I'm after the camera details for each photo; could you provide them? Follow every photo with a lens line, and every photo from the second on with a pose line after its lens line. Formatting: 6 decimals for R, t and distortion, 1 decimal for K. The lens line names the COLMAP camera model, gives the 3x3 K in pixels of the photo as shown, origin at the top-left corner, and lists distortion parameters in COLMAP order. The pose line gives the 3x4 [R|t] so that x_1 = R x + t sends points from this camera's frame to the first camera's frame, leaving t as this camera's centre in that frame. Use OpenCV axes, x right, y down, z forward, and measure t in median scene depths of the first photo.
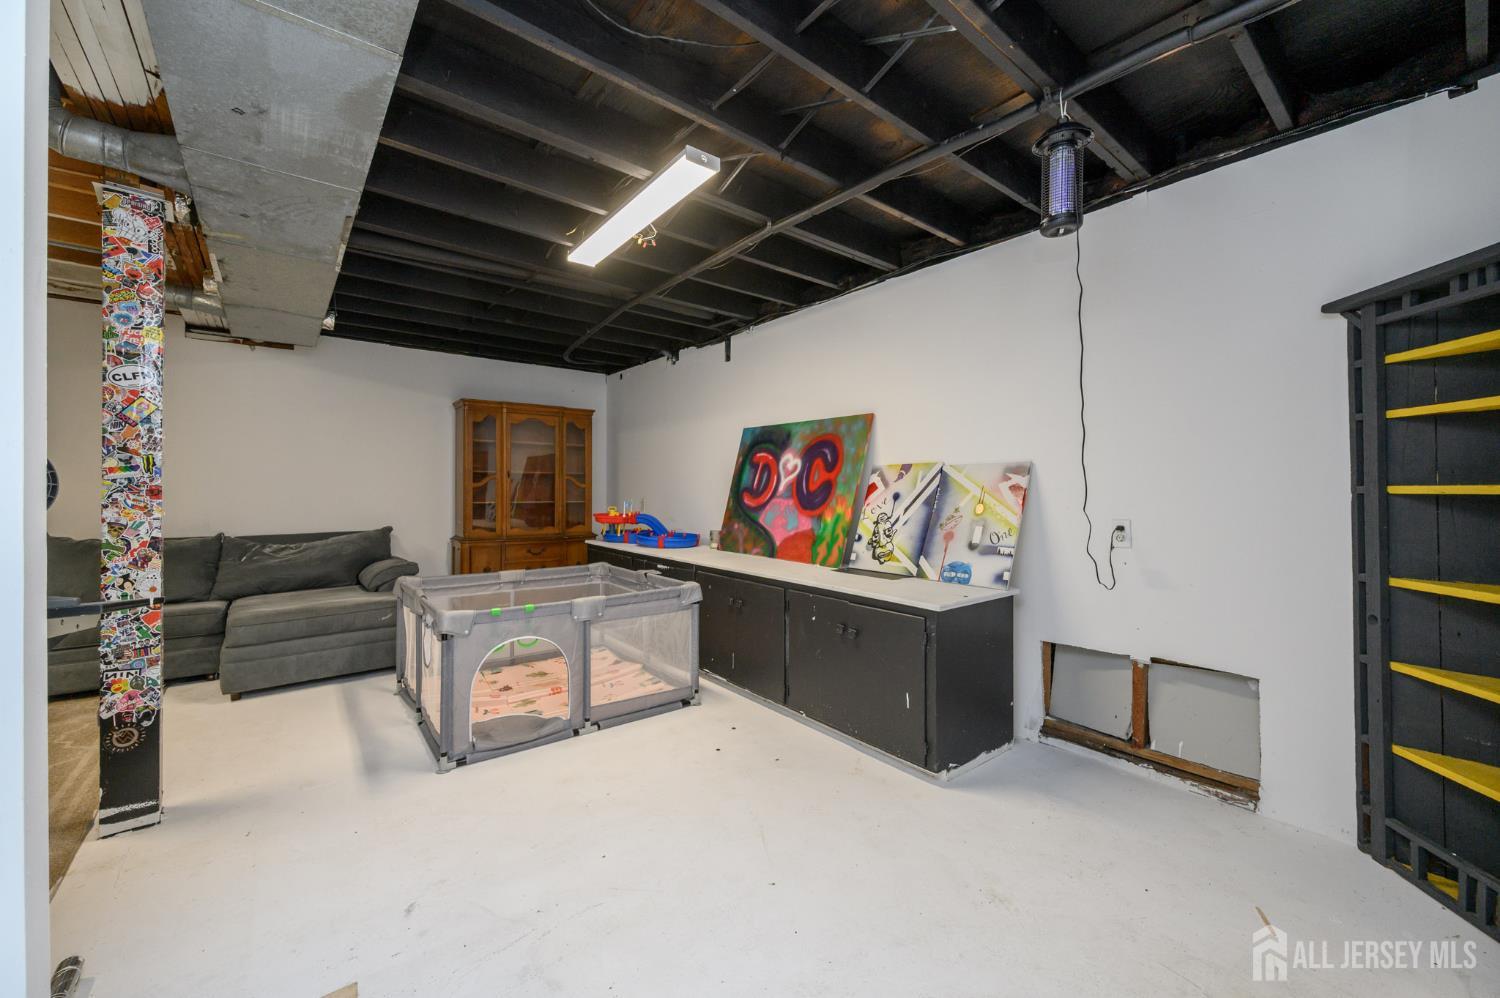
lens RADIAL K [[591.3, 0, 747.7], [0, 591.3, 492.3], [0, 0, 1]] dist [-0.000572, -0.000063]
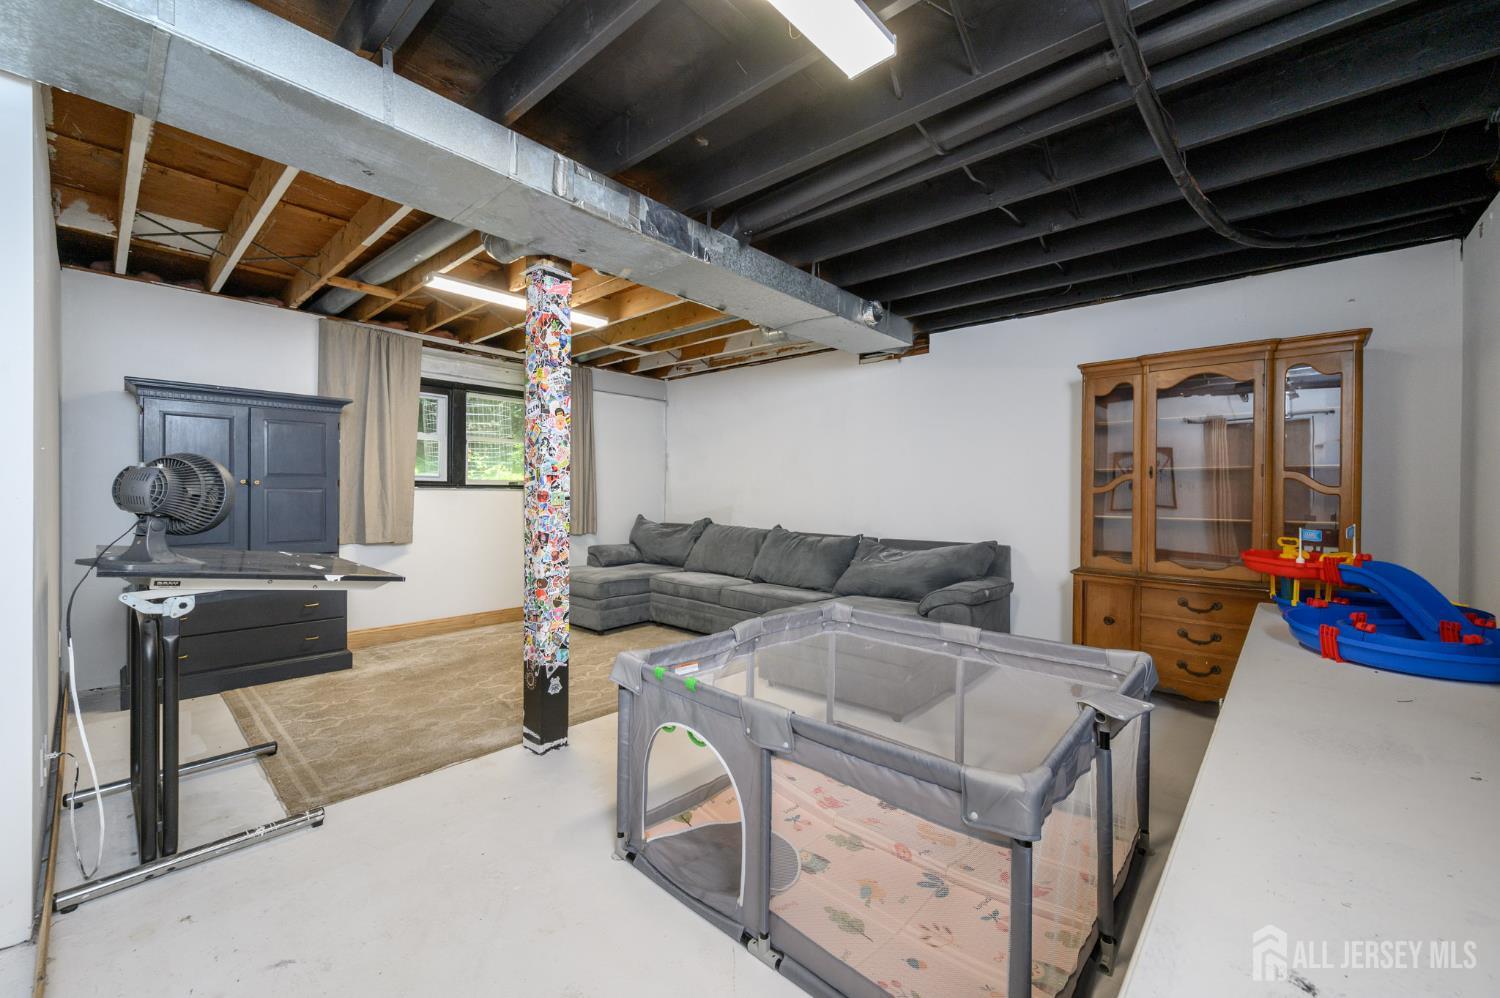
lens RADIAL K [[592.1, 0, 750.0], [0, 592.1, 499.0], [0, 0, 1]] dist [-0.000421, -0.000043]
pose [[0.161320, 0.010631, -0.986845, 0.344073], [-0.009800, 0.999910, 0.009170, -0.011317], [0.986853, 0.008192, 0.161410, 1.251844]]
